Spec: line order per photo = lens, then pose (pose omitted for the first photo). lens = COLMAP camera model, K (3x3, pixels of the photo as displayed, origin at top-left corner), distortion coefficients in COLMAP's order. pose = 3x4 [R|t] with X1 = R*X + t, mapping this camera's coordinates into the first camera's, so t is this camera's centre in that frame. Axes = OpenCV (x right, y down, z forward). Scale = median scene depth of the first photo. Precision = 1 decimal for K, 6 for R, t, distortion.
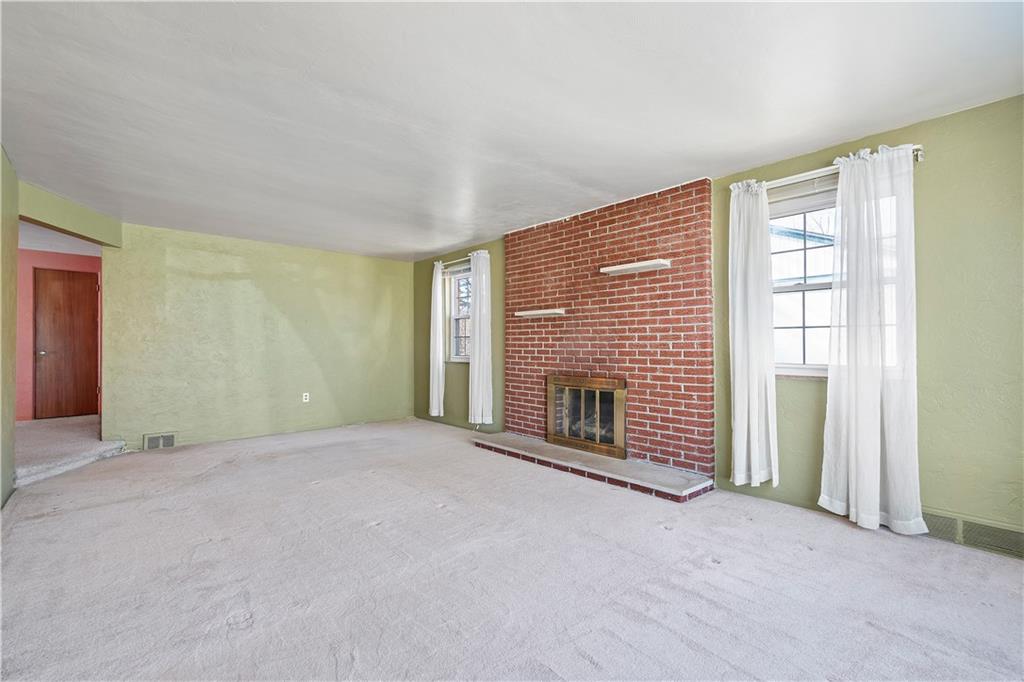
lens RADIAL K [[449.7, 0, 519.1], [0, 449.7, 345.9], [0, 0, 1]] dist [0.010310, -0.000052]
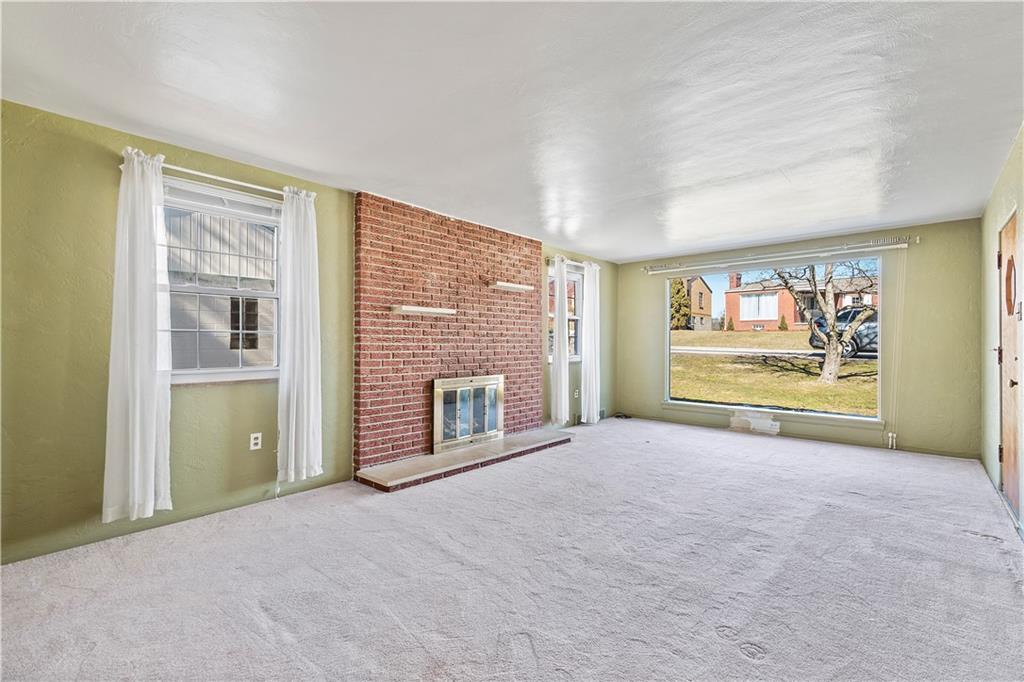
lens RADIAL K [[451.8, 0, 510.9], [0, 451.8, 345.7], [0, 0, 1]] dist [-0.000366, -0.000109]
pose [[-0.102545, -0.000418, 0.994728, -0.773852], [-0.000070, 1.000000, 0.000413, -0.004241], [-0.994728, -0.000027, -0.102545, 0.846304]]
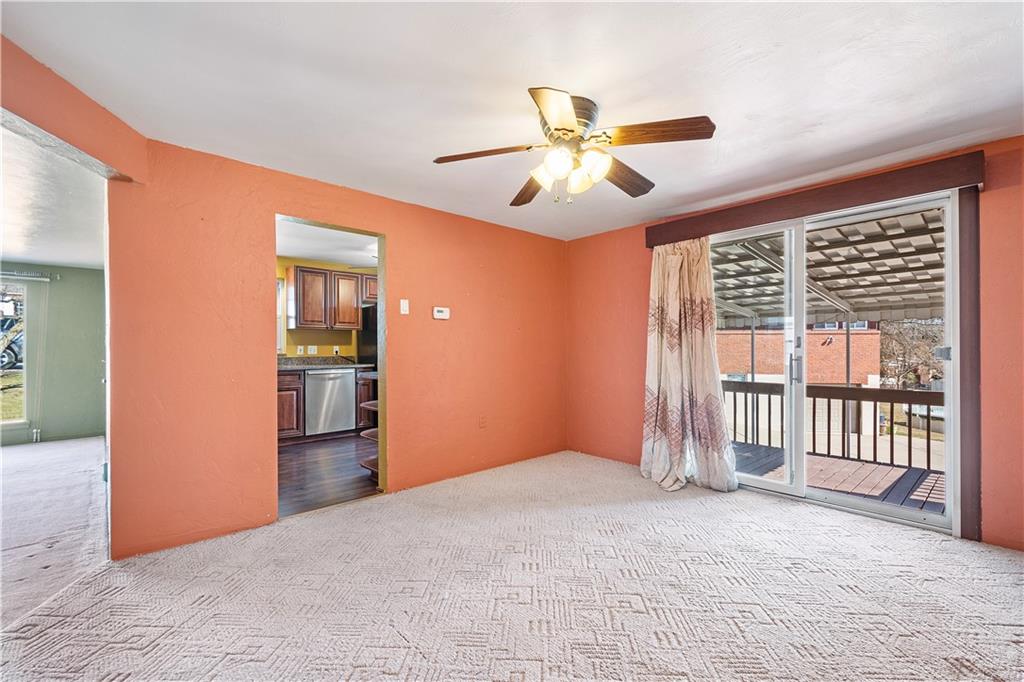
lens RADIAL K [[449.7, 0, 519.1], [0, 449.7, 345.9], [0, 0, 1]] dist [0.010310, -0.000052]
pose [[-0.999889, 0.008808, -0.011981, -1.427929], [0.008882, 0.999942, -0.006169, -0.027433], [0.011926, -0.006274, -0.999909, 1.370577]]
